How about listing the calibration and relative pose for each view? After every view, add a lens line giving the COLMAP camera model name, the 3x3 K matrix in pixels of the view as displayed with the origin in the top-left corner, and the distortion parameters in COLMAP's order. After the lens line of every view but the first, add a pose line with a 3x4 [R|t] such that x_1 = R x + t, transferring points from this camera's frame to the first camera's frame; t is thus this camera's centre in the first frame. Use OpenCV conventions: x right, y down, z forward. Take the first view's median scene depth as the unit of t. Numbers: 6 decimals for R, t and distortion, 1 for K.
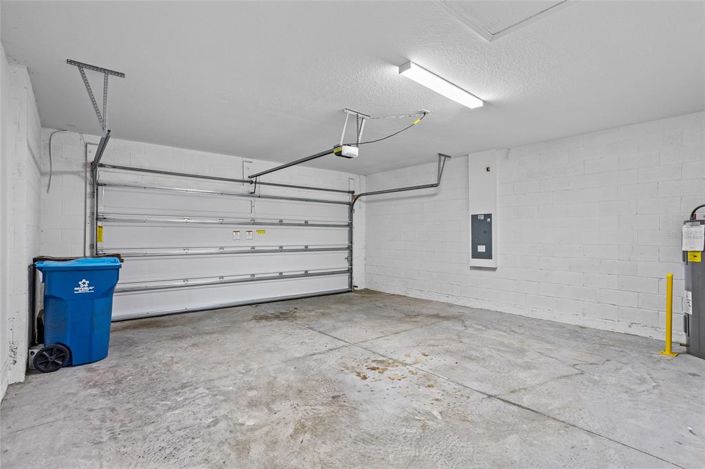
lens RADIAL K [[334.7, 0, 352.5], [0, 334.7, 234.5], [0, 0, 1]] dist [-0.046030, 0.028089]
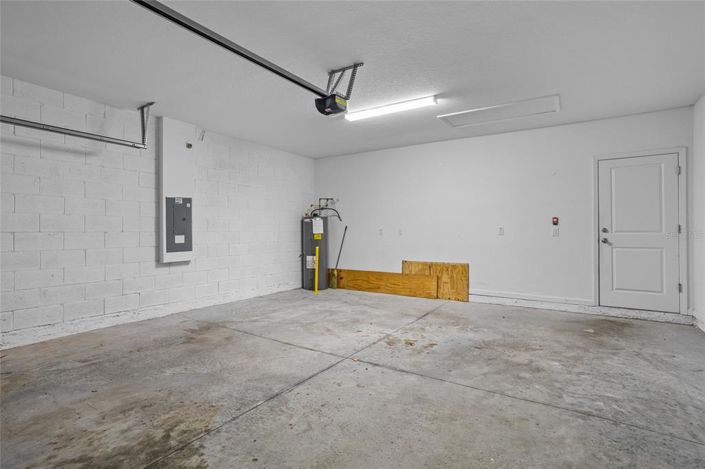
lens RADIAL K [[334.7, 0, 352.5], [0, 334.7, 234.5], [0, 0, 1]] dist [-0.046030, 0.028089]
pose [[-0.259104, -0.013318, 0.965758, -0.930017], [-0.005678, 0.999909, 0.012265, 0.032567], [-0.965833, -0.002305, -0.259156, 1.453769]]
